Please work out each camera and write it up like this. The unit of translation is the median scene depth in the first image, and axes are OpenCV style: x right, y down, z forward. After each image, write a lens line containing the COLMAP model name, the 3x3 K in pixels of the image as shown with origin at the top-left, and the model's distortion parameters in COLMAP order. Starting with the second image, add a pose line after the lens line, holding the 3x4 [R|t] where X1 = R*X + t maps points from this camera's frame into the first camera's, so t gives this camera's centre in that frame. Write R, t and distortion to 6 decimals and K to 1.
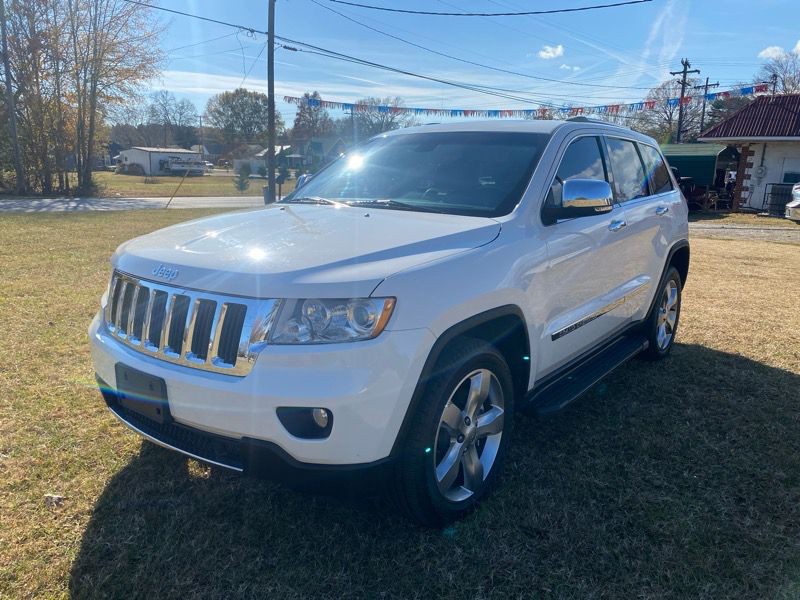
lens RADIAL K [[634.1, 0, 396.8], [0, 634.1, 292.3], [0, 0, 1]] dist [0.007932, 0.002069]
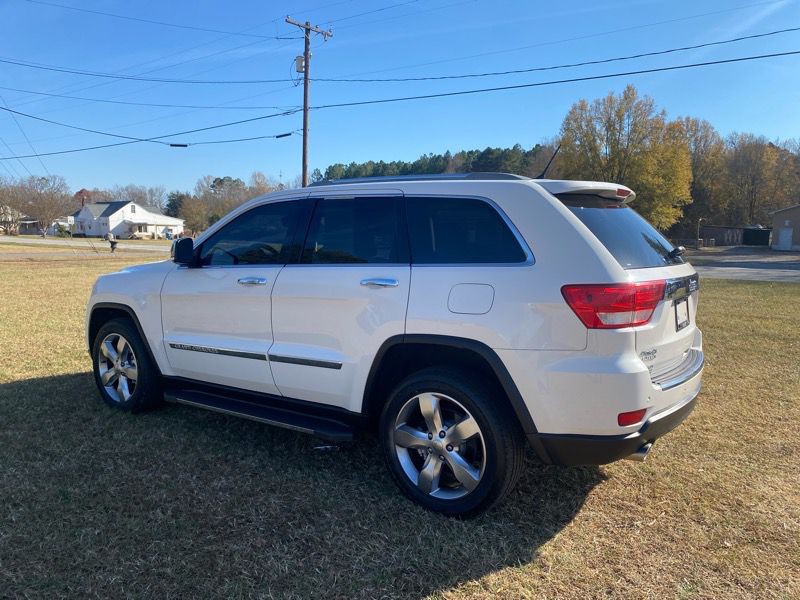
lens RADIAL K [[628.5, 0, 397.0], [0, 628.5, 296.6], [0, 0, 1]] dist [0.021450, -0.006018]
pose [[0.013682, 0.085656, -0.996231, 0.206024], [-0.195189, 0.977386, 0.081355, -0.031505], [0.980670, 0.193340, 0.030092, 0.176569]]
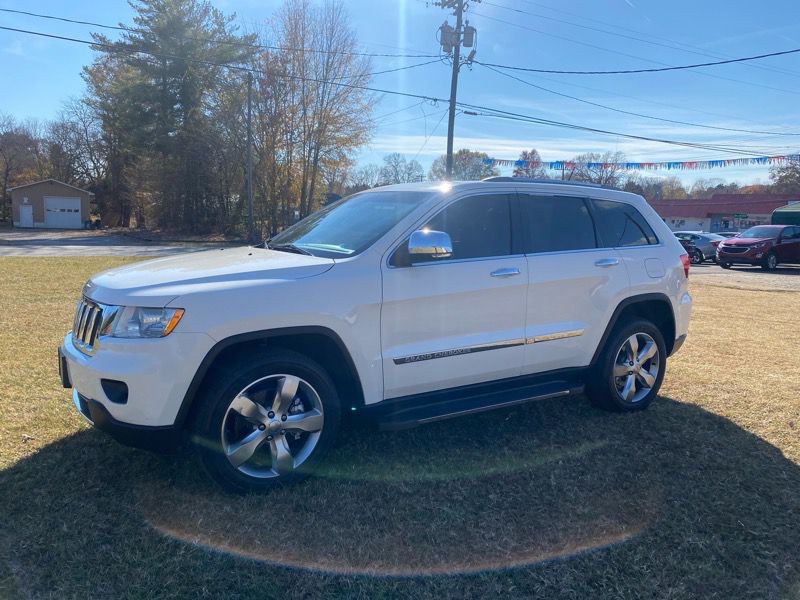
lens RADIAL K [[628.5, 0, 397.0], [0, 628.5, 296.6], [0, 0, 1]] dist [0.021450, -0.006018]
pose [[0.936696, 0.047011, -0.346975, 0.079490], [-0.073798, 0.995192, -0.064391, 0.003028], [0.342279, 0.085921, 0.935662, -0.013142]]
